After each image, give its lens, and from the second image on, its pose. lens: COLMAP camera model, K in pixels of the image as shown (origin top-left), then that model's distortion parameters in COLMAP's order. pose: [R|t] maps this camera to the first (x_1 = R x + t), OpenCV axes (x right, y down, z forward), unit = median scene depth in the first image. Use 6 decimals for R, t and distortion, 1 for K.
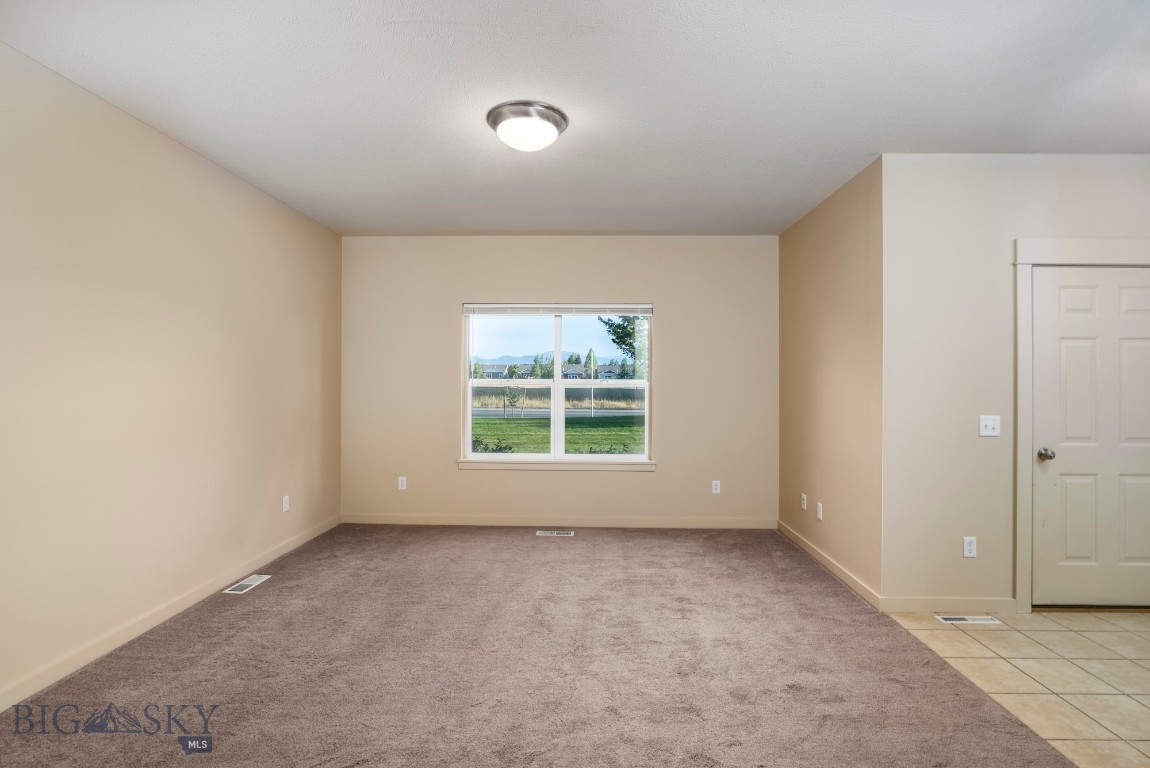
lens RADIAL K [[536.8, 0, 574.4], [0, 536.8, 386.5], [0, 0, 1]] dist [-0.001646, 0.000363]
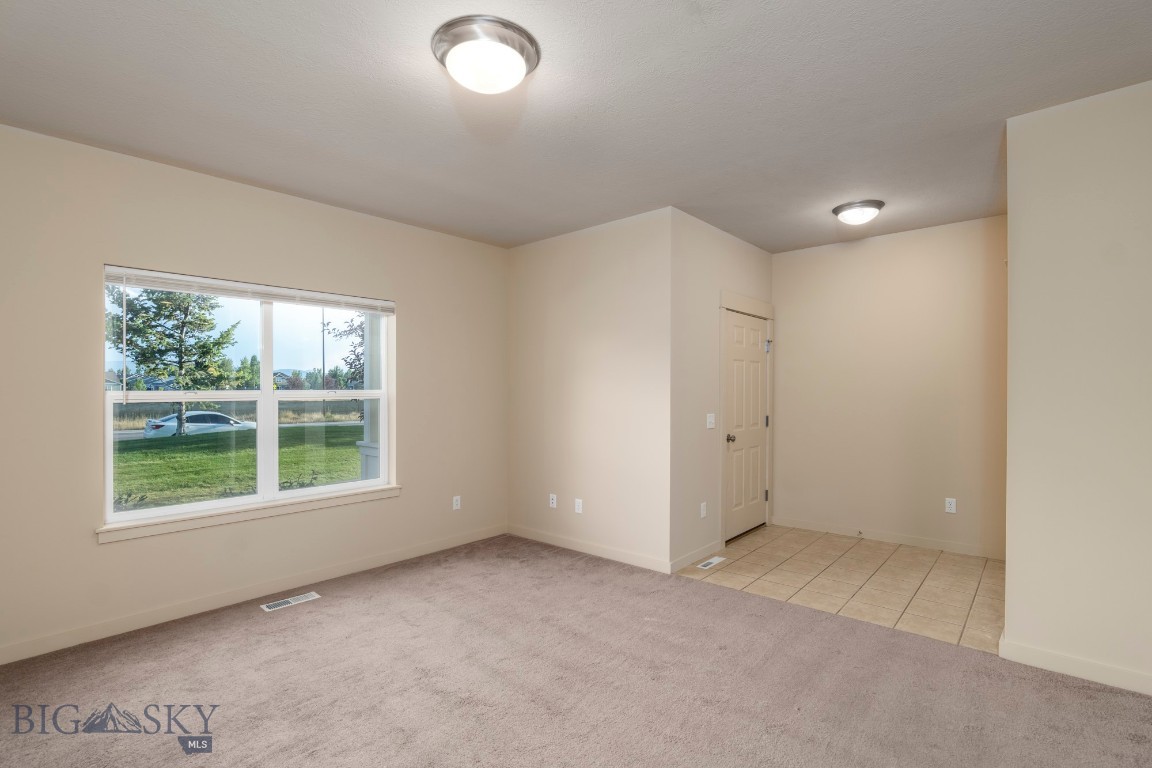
lens RADIAL K [[537.8, 0, 575.4], [0, 537.8, 386.5], [0, 0, 1]] dist [-0.001646, 0.000363]
pose [[0.641427, 0.003615, 0.767176, -0.402958], [0.014150, 0.999763, -0.016542, -0.000100], [-0.767054, 0.021466, 0.641224, 0.269818]]
